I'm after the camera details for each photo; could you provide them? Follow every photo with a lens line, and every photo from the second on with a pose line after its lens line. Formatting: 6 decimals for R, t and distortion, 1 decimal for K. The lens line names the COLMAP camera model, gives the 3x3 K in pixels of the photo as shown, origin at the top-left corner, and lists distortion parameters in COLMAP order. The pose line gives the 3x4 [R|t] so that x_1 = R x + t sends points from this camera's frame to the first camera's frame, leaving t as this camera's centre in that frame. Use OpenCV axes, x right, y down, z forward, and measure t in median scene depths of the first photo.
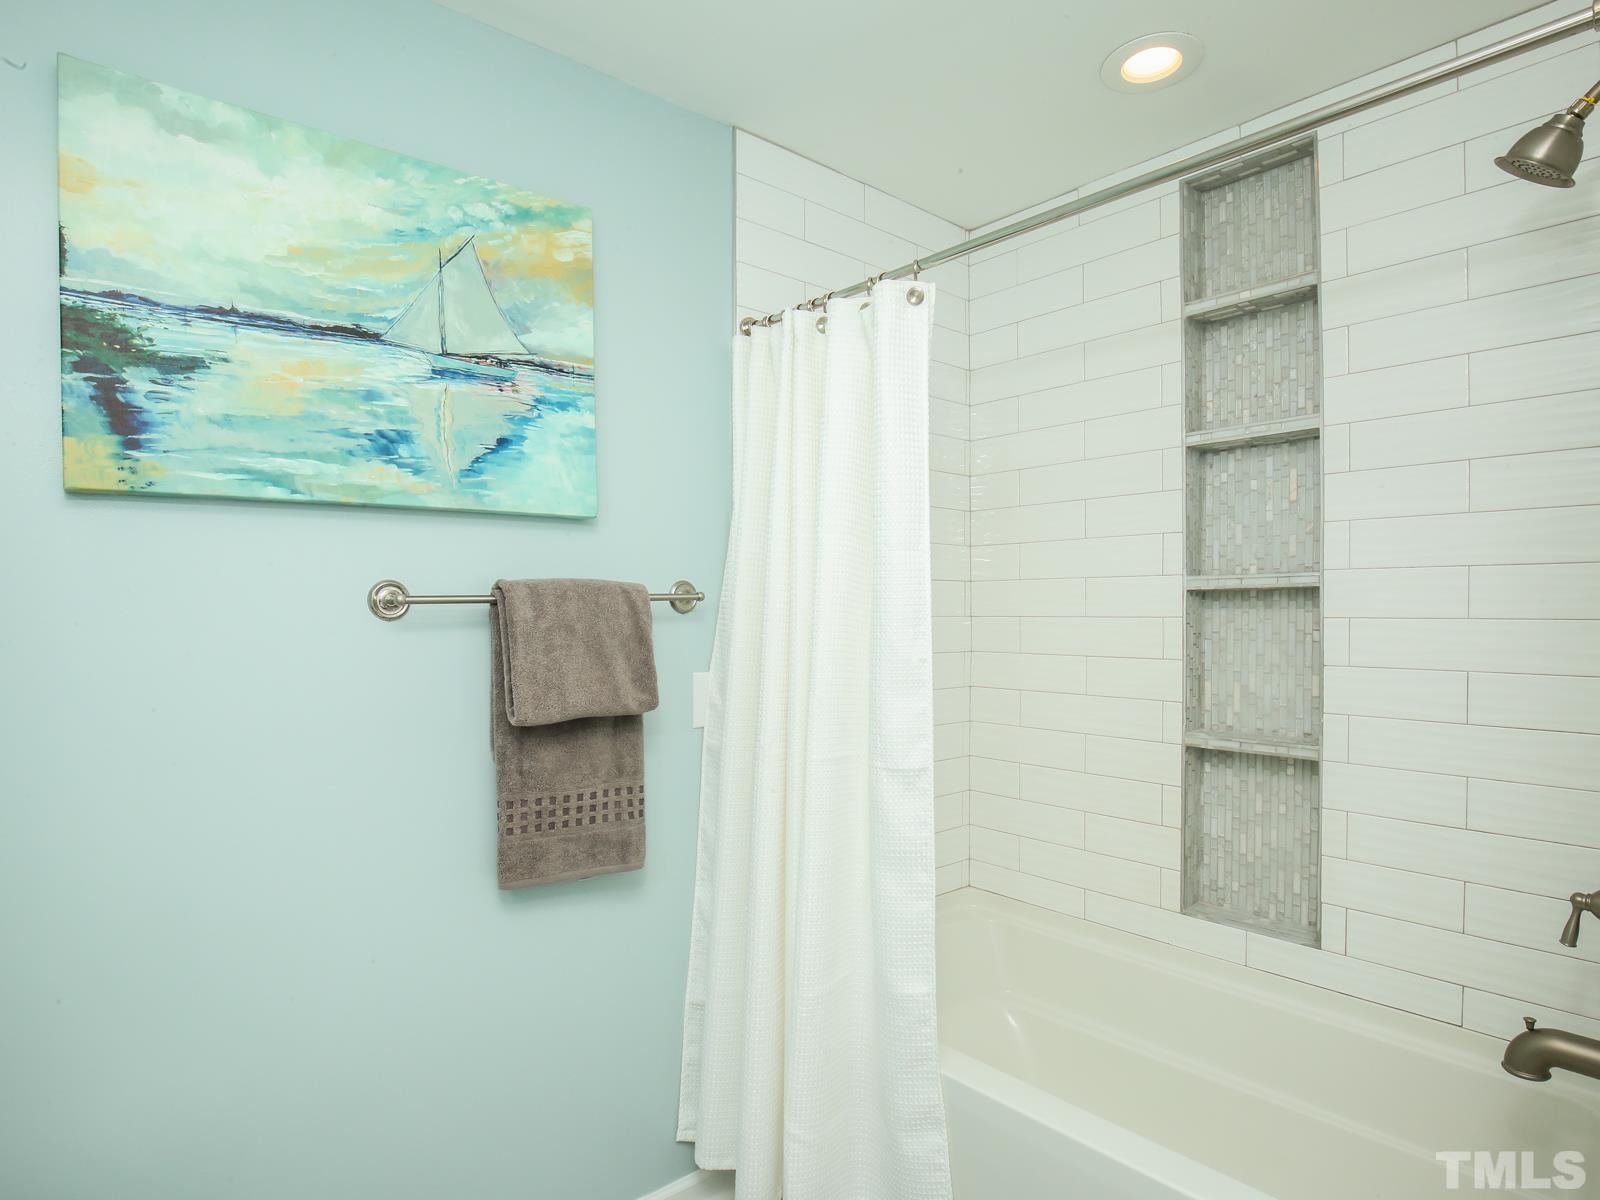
lens RADIAL K [[870.2, 0, 792.8], [0, 870.2, 623.2], [0, 0, 1]] dist [-0.037484, 0.004392]
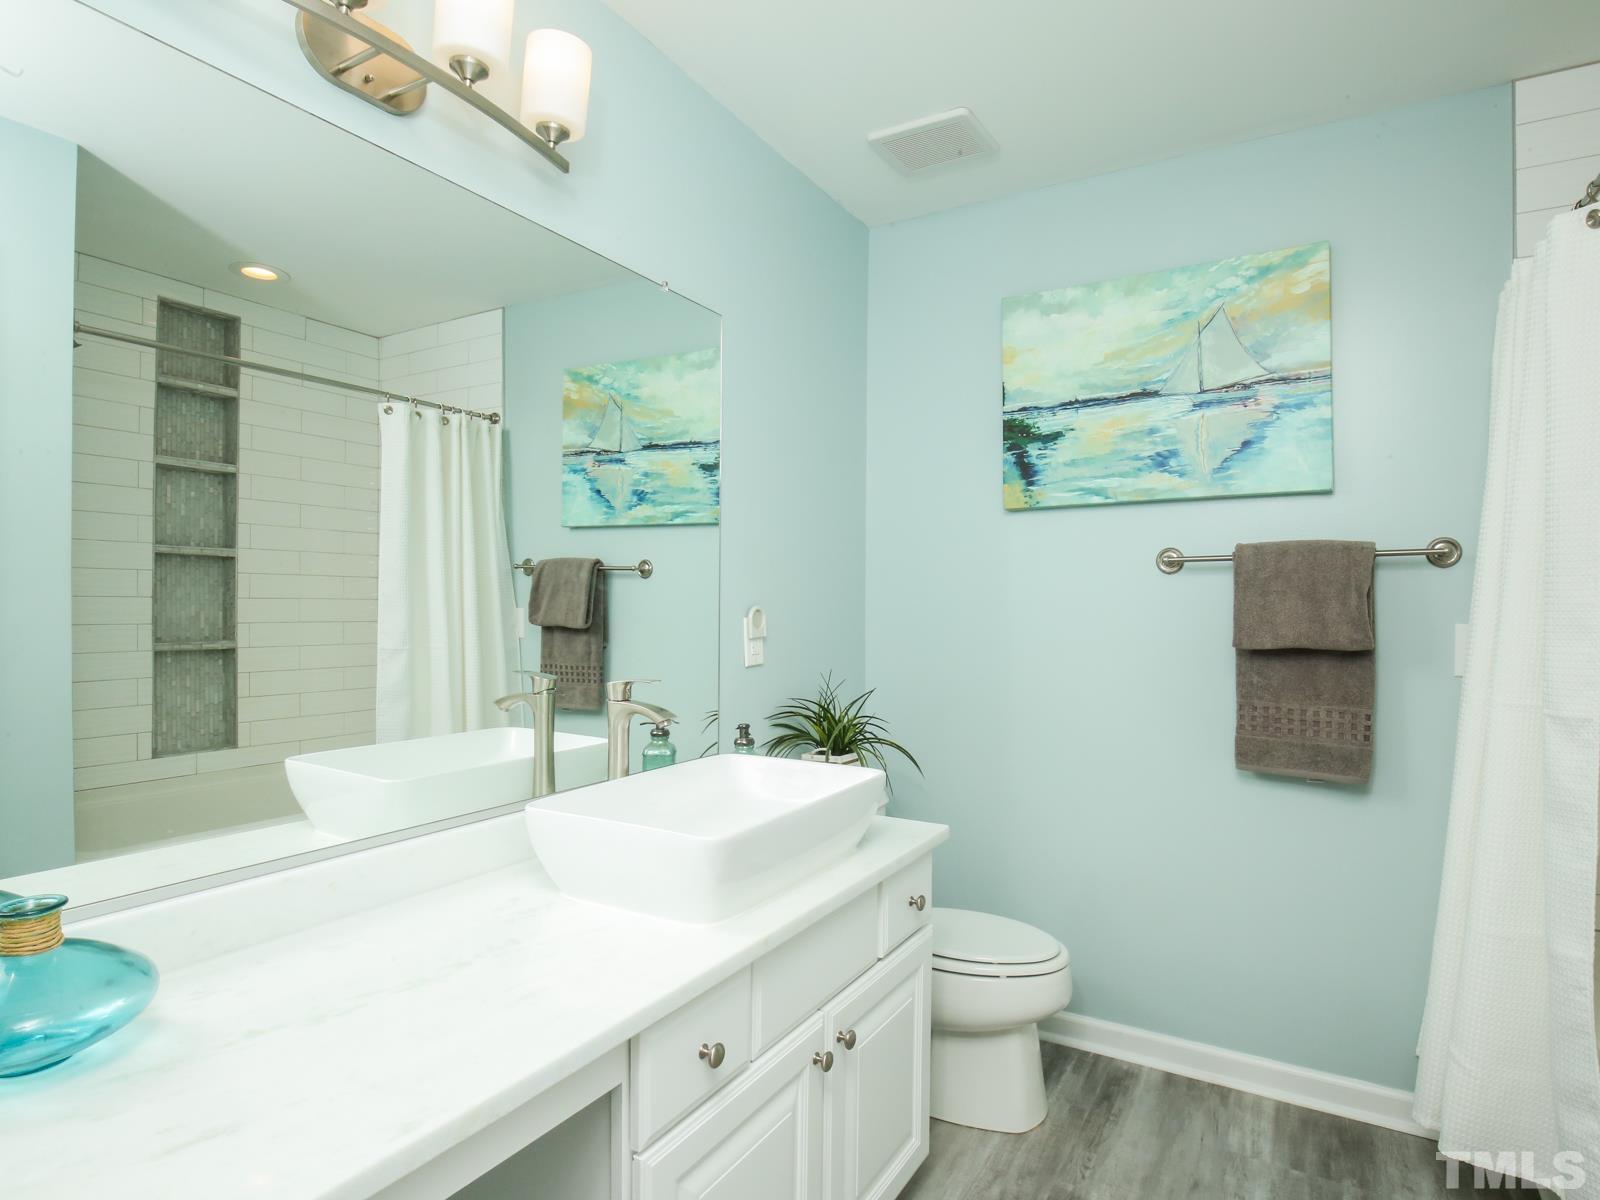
lens RADIAL K [[870.2, 0, 797.5], [0, 870.2, 600.0], [0, 0, 1]] dist [-0.037484, 0.004392]
pose [[0.321242, 0.006110, -0.946977, 0.766378], [-0.020348, 0.999793, -0.000452, 0.056571], [0.946779, 0.019414, 0.321300, -0.115573]]
